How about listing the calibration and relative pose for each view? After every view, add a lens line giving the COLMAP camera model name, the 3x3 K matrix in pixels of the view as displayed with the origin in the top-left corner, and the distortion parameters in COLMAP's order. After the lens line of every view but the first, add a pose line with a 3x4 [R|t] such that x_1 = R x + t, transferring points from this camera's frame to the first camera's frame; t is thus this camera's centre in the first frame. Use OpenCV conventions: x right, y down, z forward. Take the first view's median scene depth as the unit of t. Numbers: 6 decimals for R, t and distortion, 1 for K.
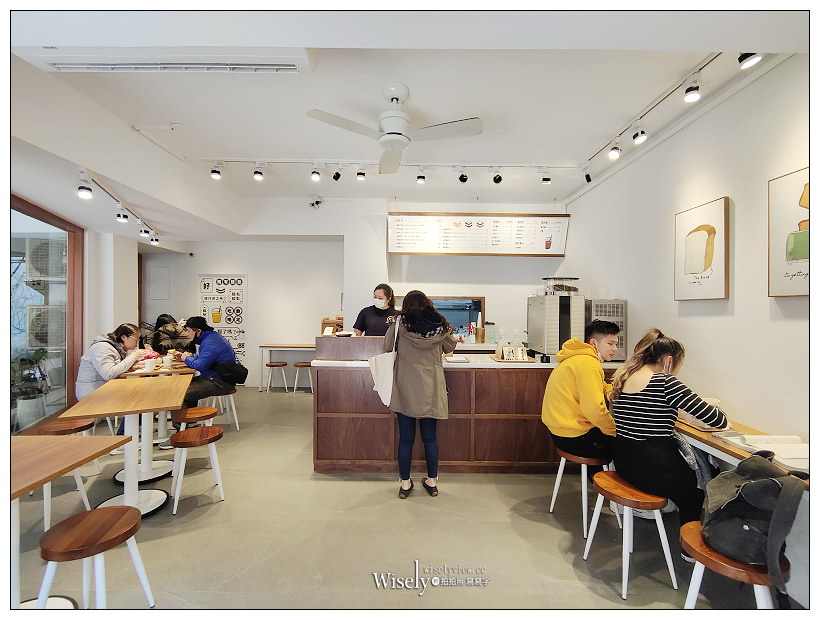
lens RADIAL K [[379.1, 0, 407.2], [0, 379.1, 309.2], [0, 0, 1]] dist [0.000187, 0.000058]
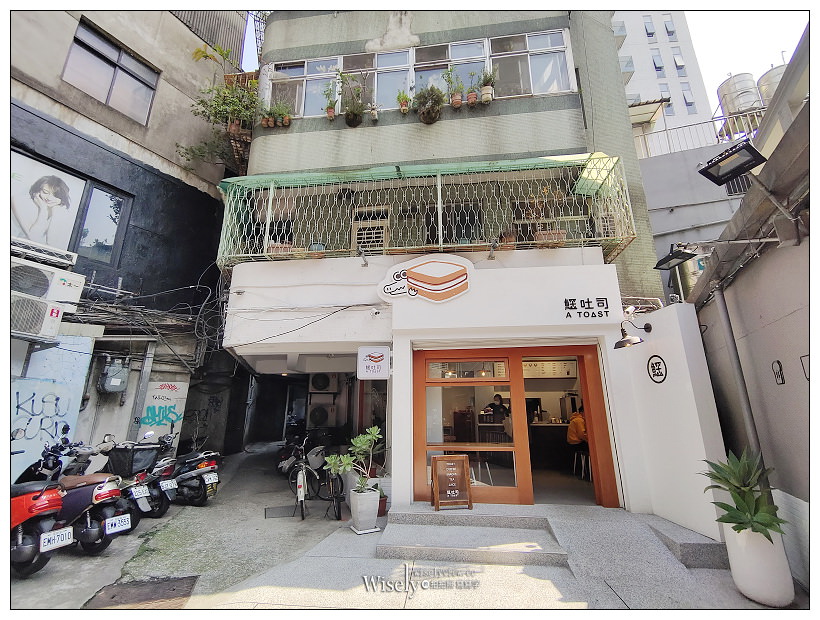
lens RADIAL K [[379.1, 0, 410.2], [0, 379.1, 306.4], [0, 0, 1]] dist [0.000187, 0.000058]
pose [[0.994331, -0.033370, -0.100959, -0.934211], [0.004482, 0.961788, -0.273757, 0.167533], [0.106236, 0.271753, 0.956485, -4.013742]]
